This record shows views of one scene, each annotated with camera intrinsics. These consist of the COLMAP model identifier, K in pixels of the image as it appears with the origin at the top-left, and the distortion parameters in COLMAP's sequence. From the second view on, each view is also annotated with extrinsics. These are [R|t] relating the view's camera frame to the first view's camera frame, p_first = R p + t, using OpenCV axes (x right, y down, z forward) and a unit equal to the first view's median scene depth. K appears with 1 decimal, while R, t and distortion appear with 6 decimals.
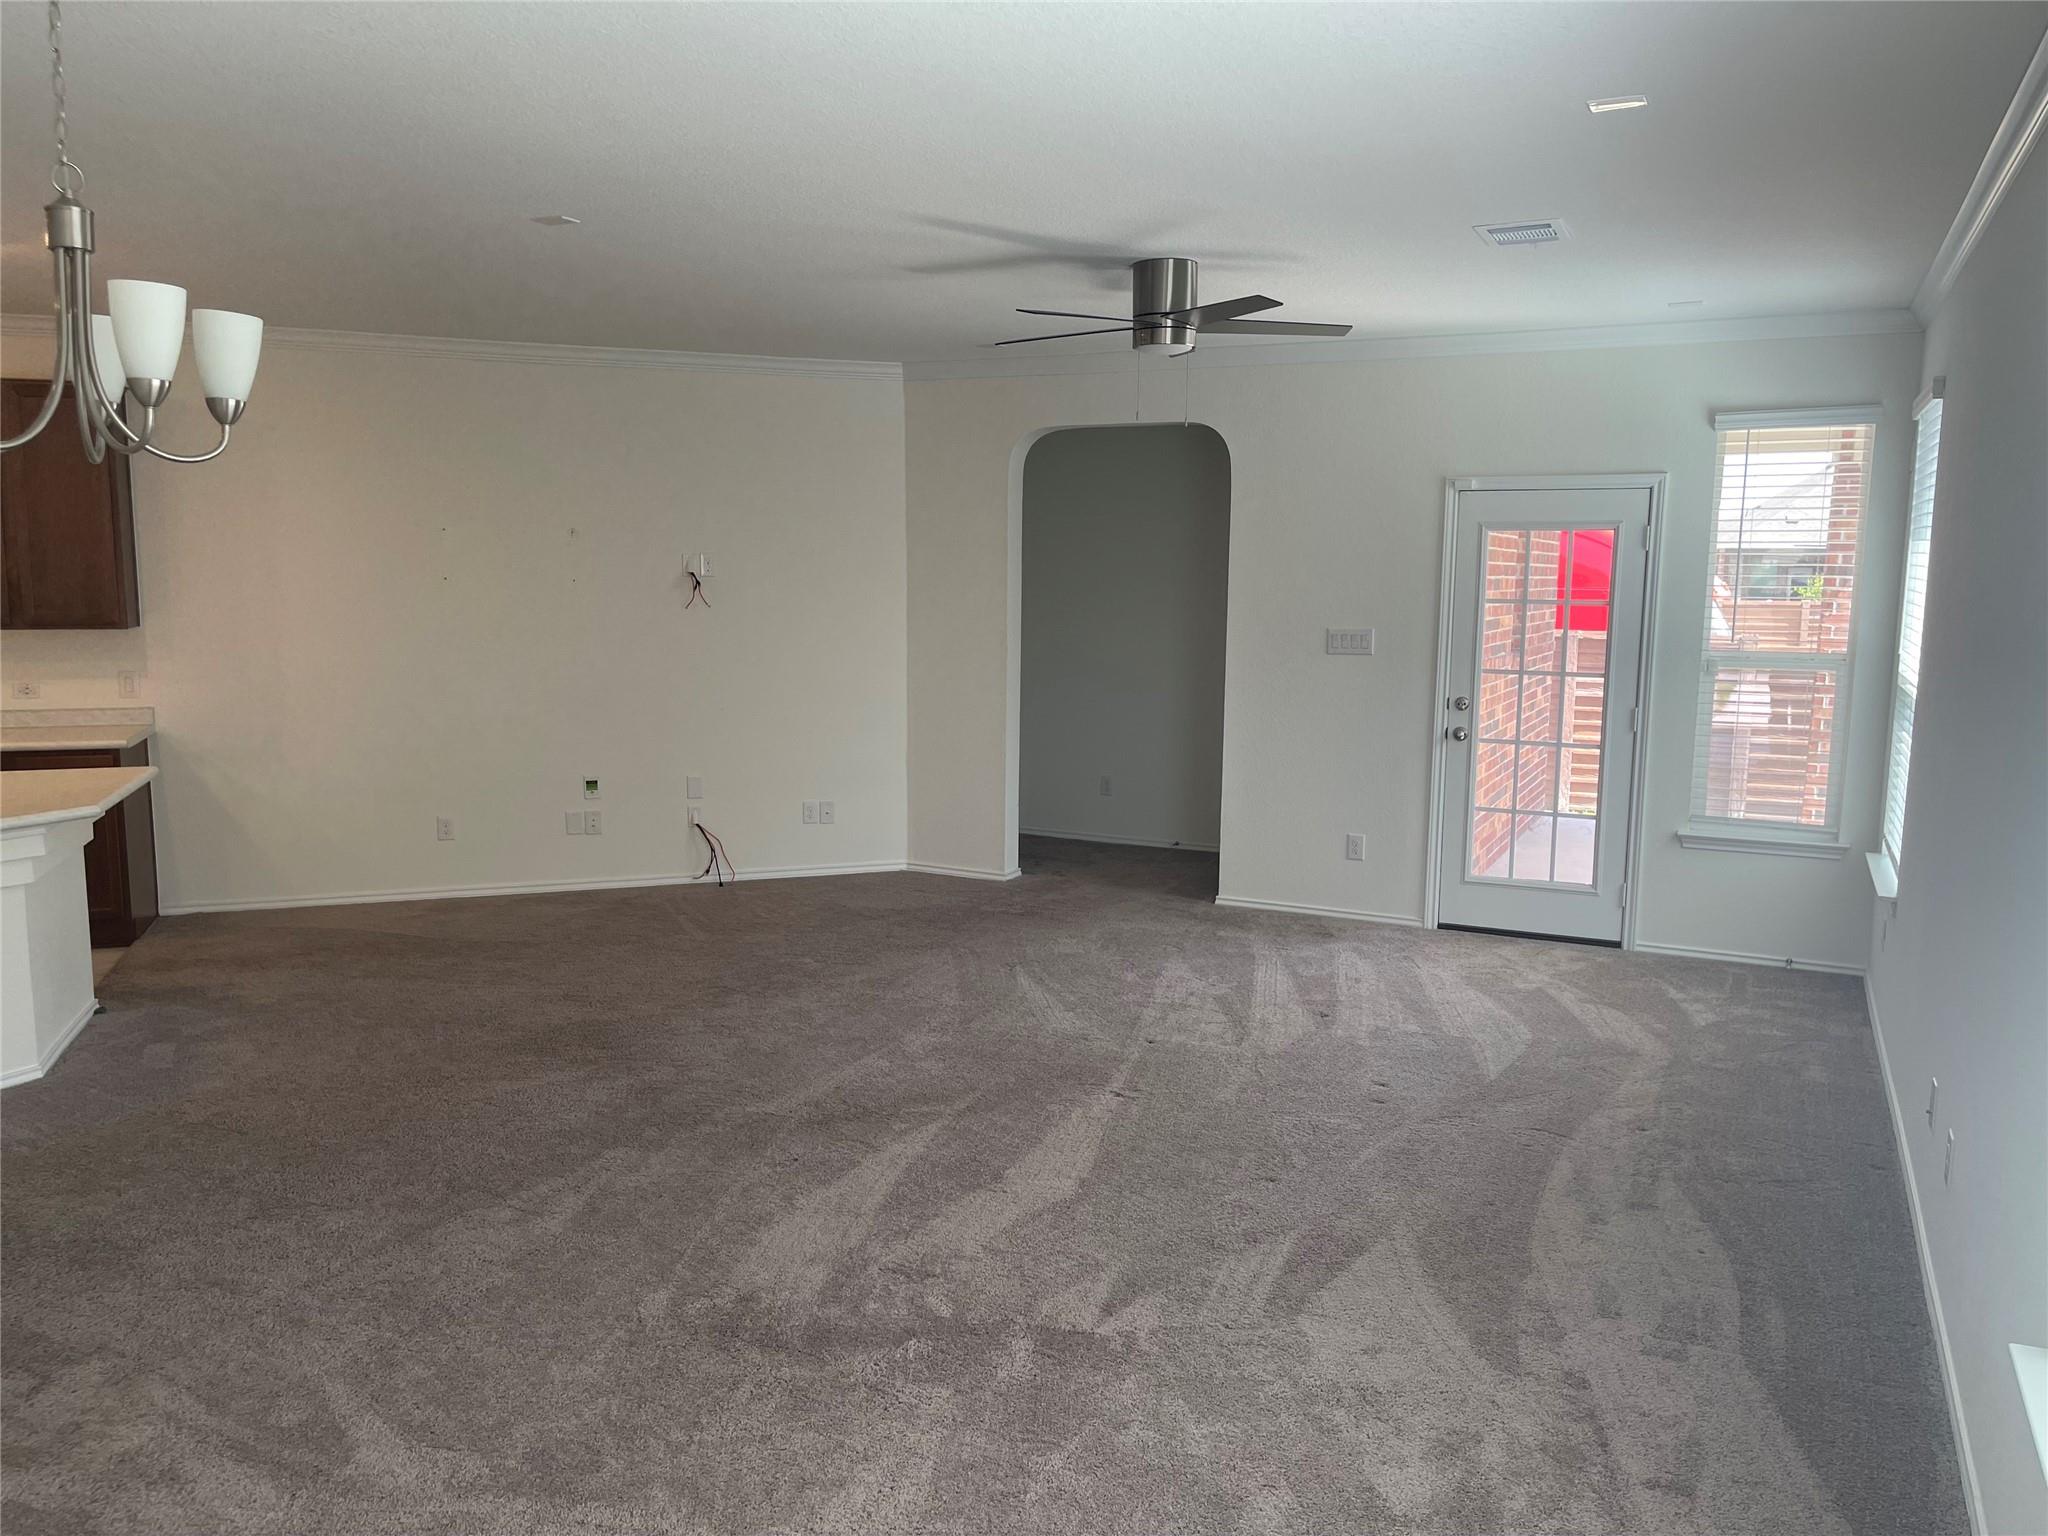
lens RADIAL K [[1537.4, 0, 1037.7], [0, 1537.4, 779.2], [0, 0, 1]] dist [0.096433, -0.132913]
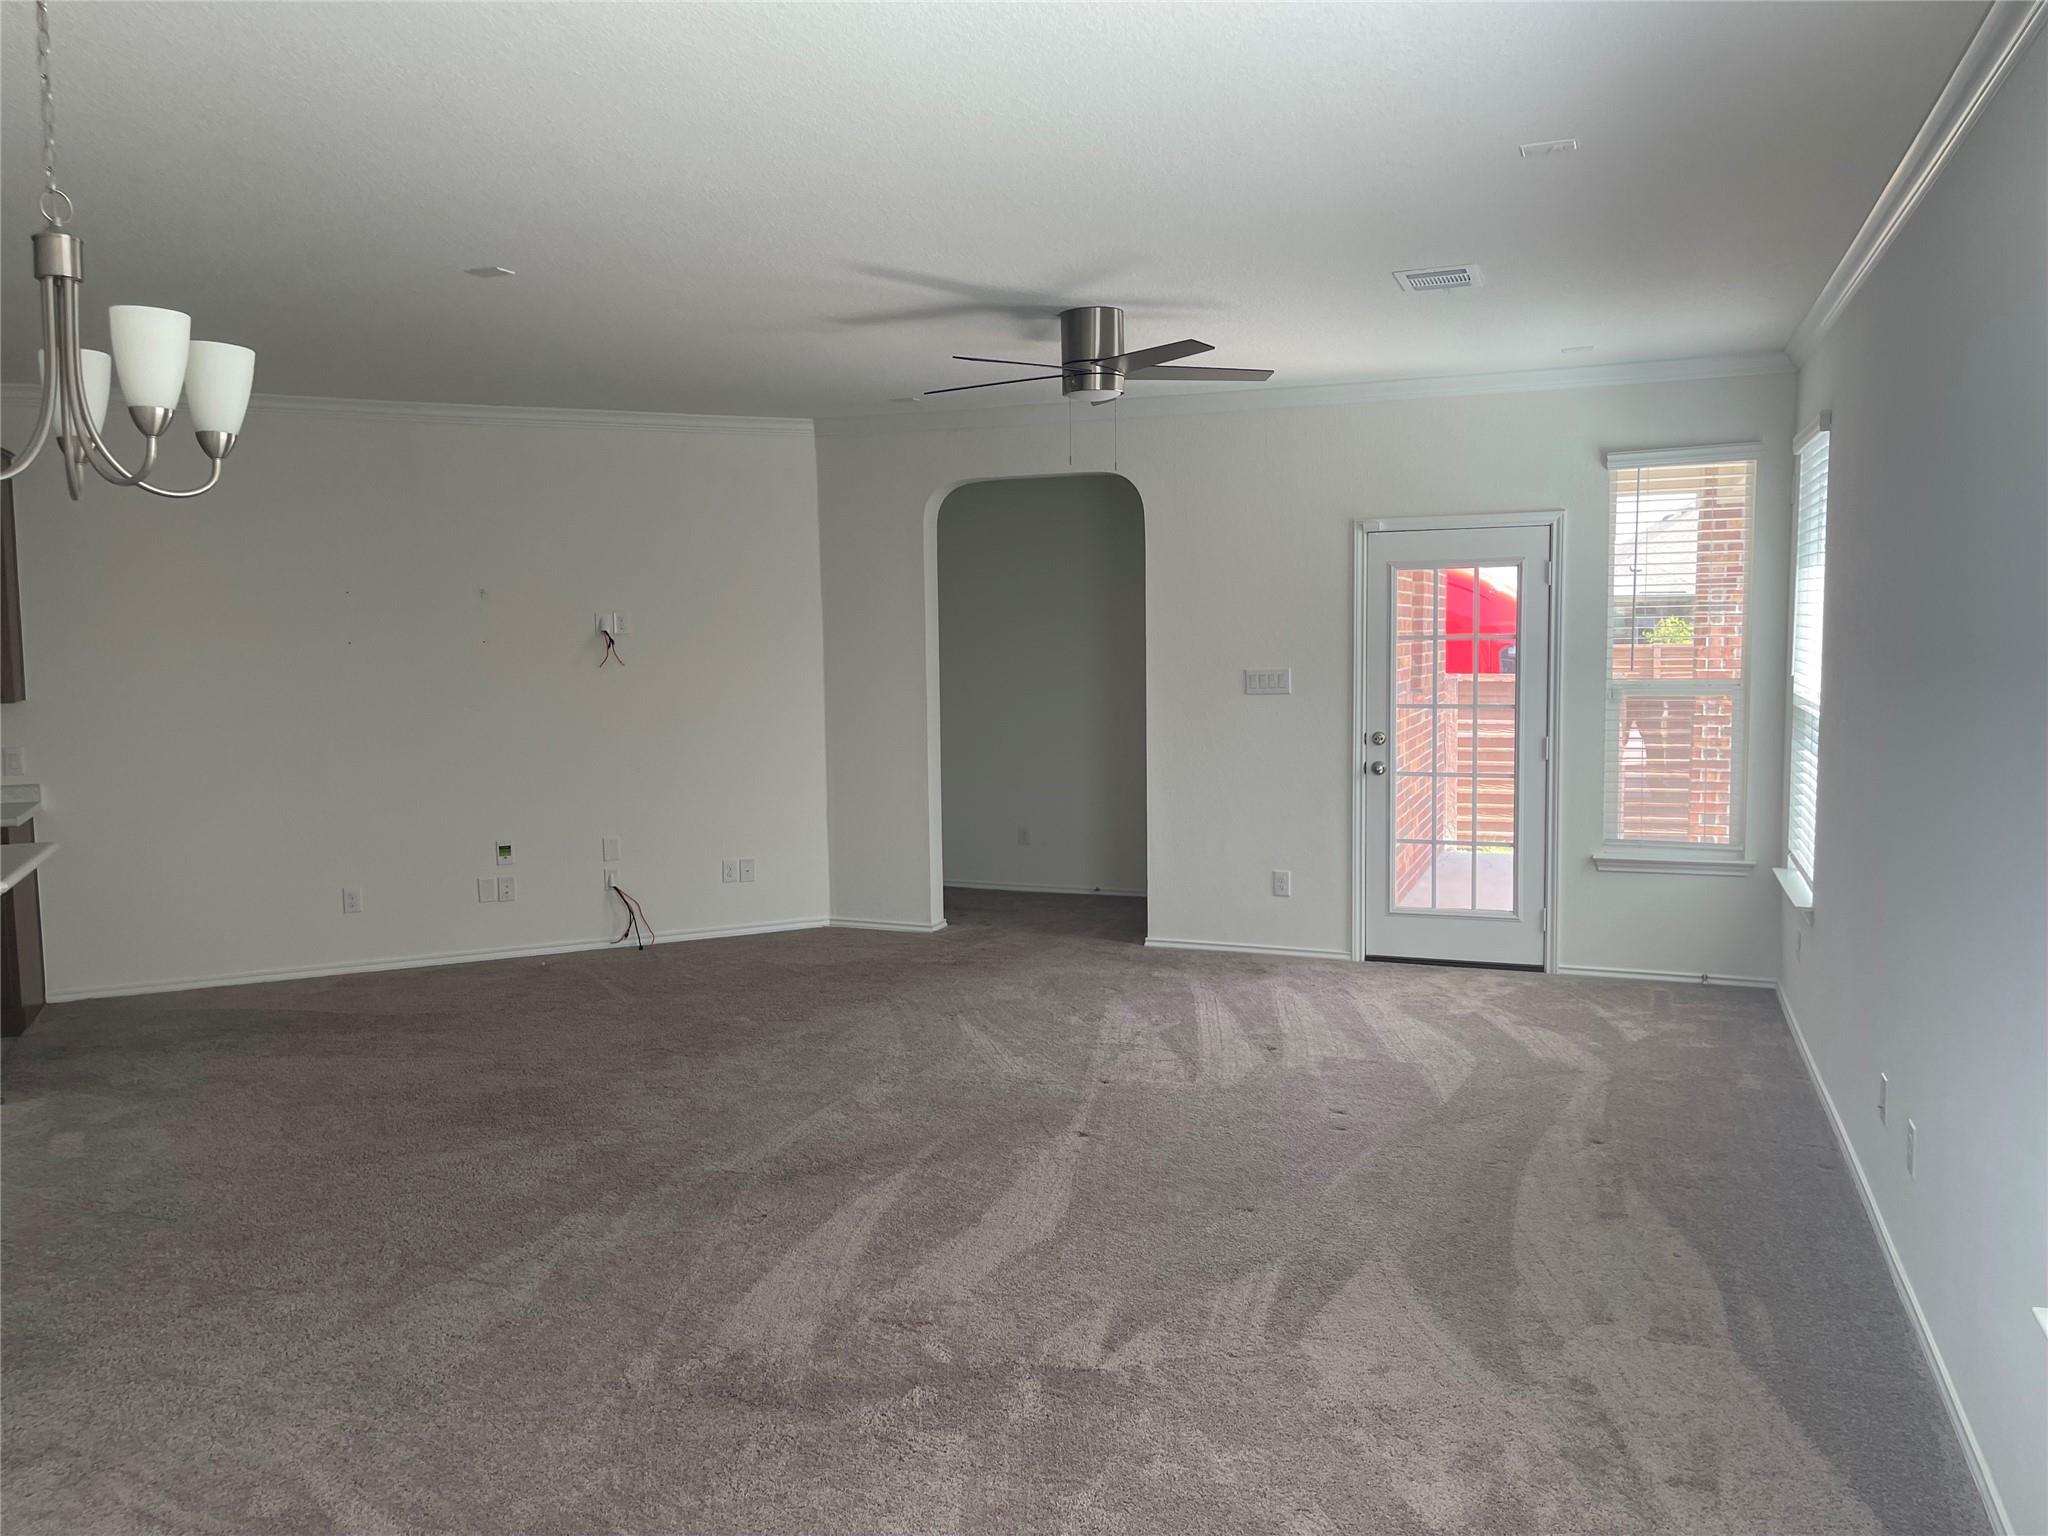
lens RADIAL K [[1537.5, 0, 1032.3], [0, 1537.5, 760.7], [0, 0, 1]] dist [0.093979, -0.125201]
pose [[0.996507, -0.031750, 0.077243, -0.046465], [0.035778, 0.998041, -0.051328, 0.013921], [-0.075462, 0.053913, 0.995690, 0.002128]]
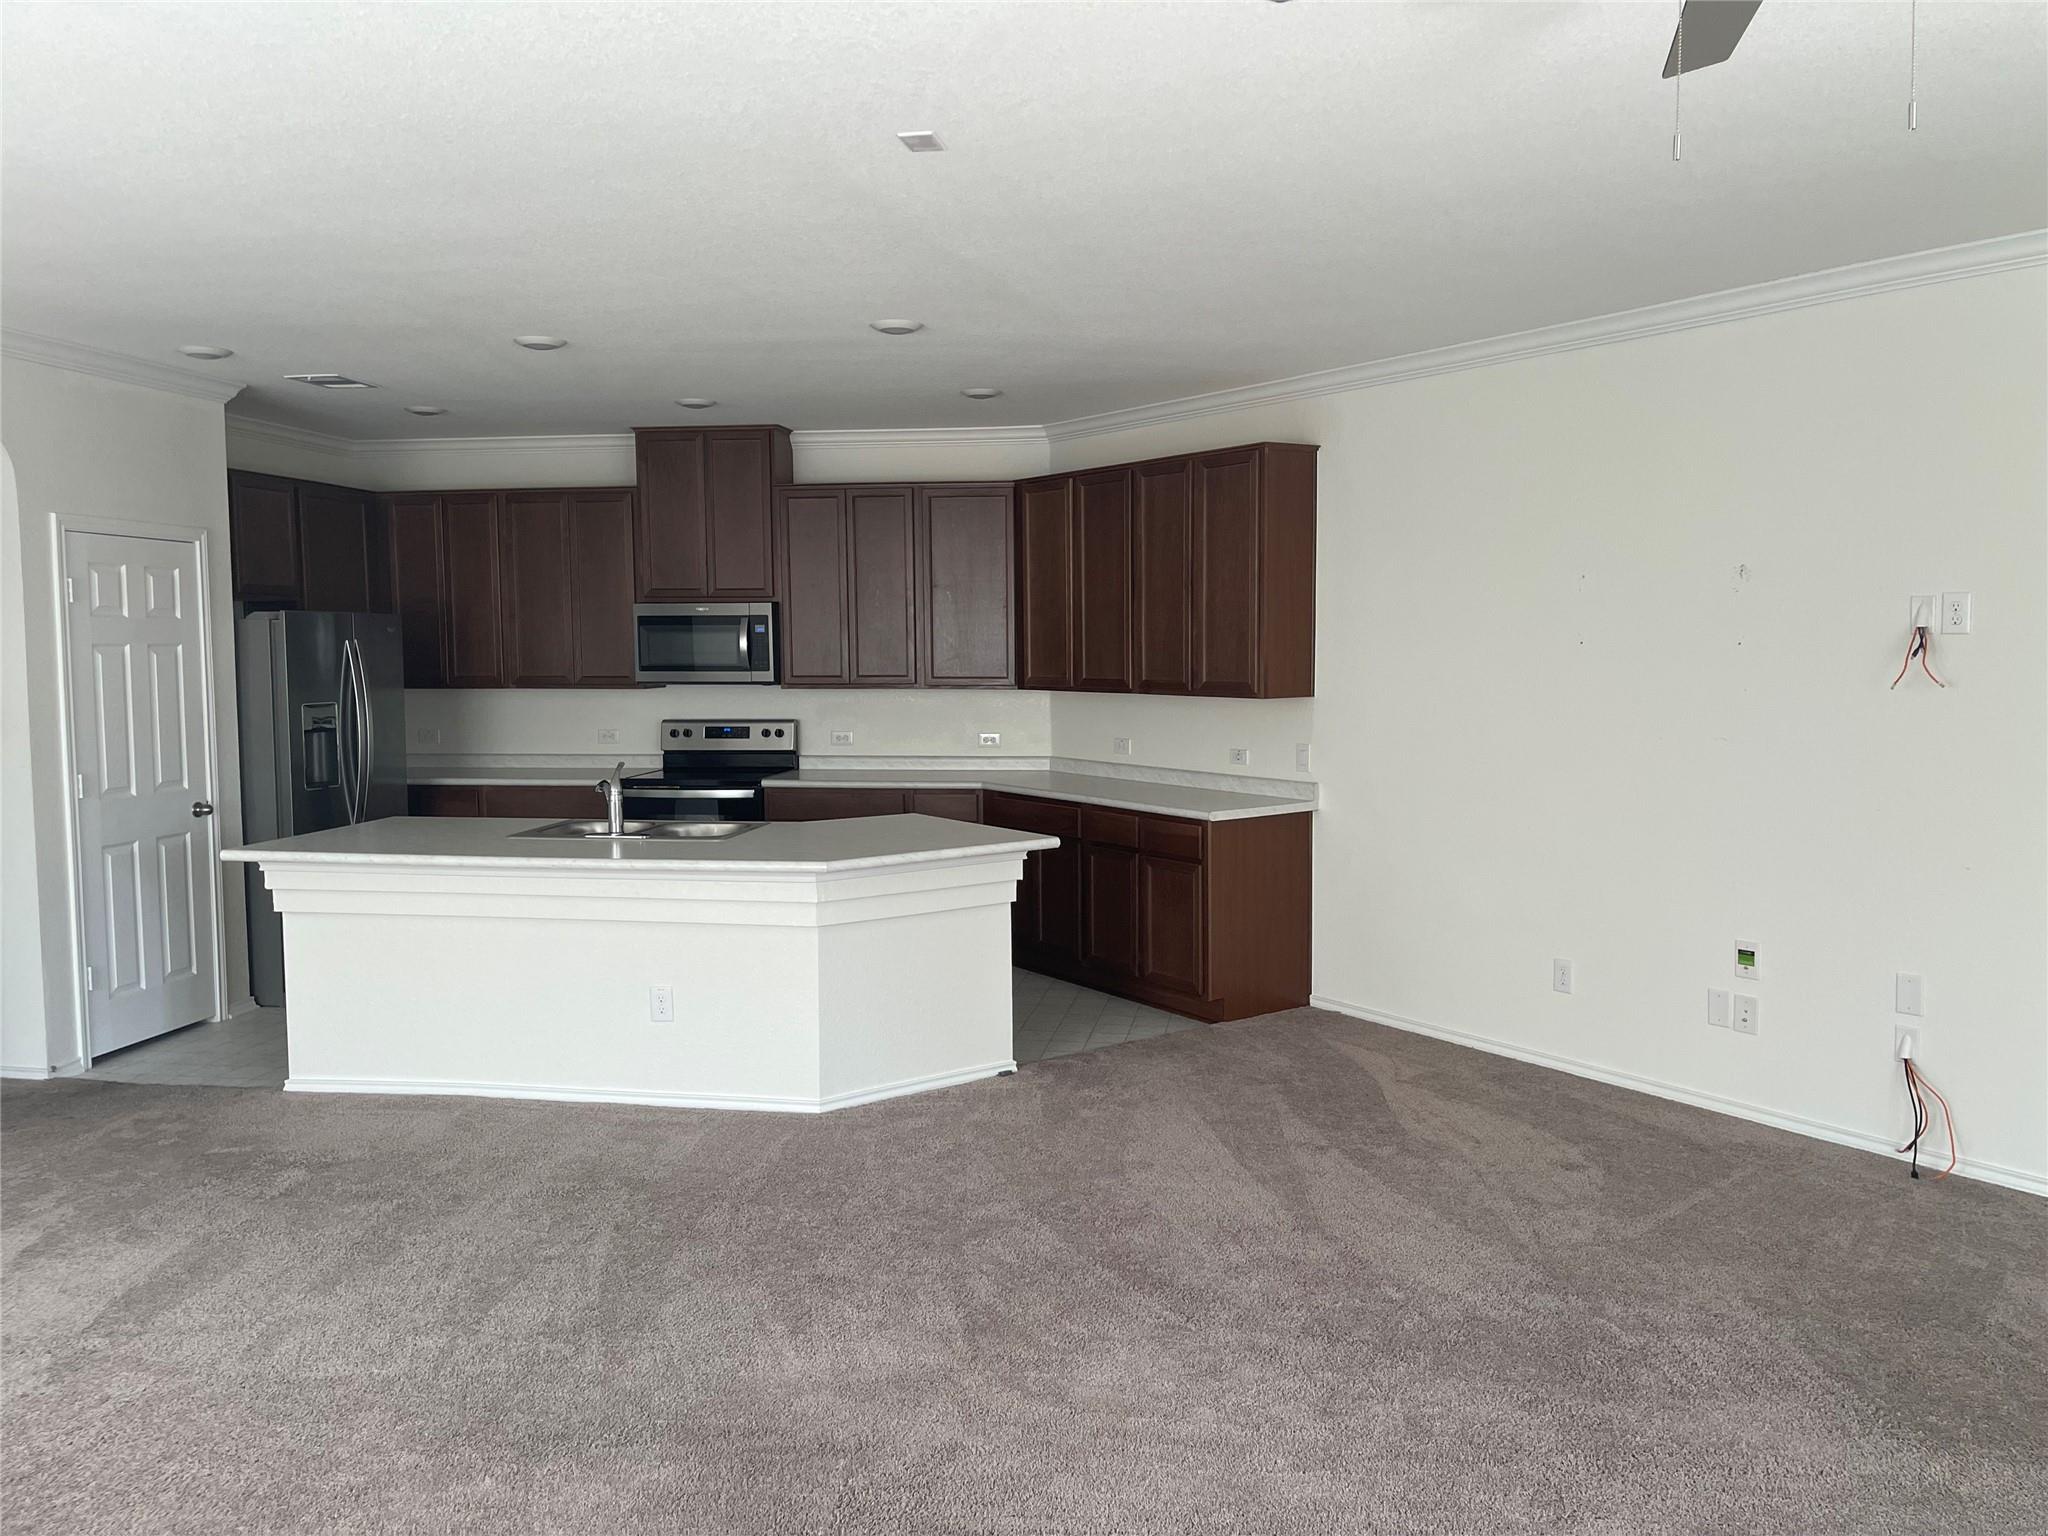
lens RADIAL K [[1537.5, 0, 1032.3], [0, 1537.5, 760.7], [0, 0, 1]] dist [0.093979, -0.125201]
pose [[0.279032, 0.063529, -0.958178, 0.369628], [-0.123571, 0.991889, 0.029779, -0.088902], [0.952298, 0.110093, 0.284619, 0.775583]]
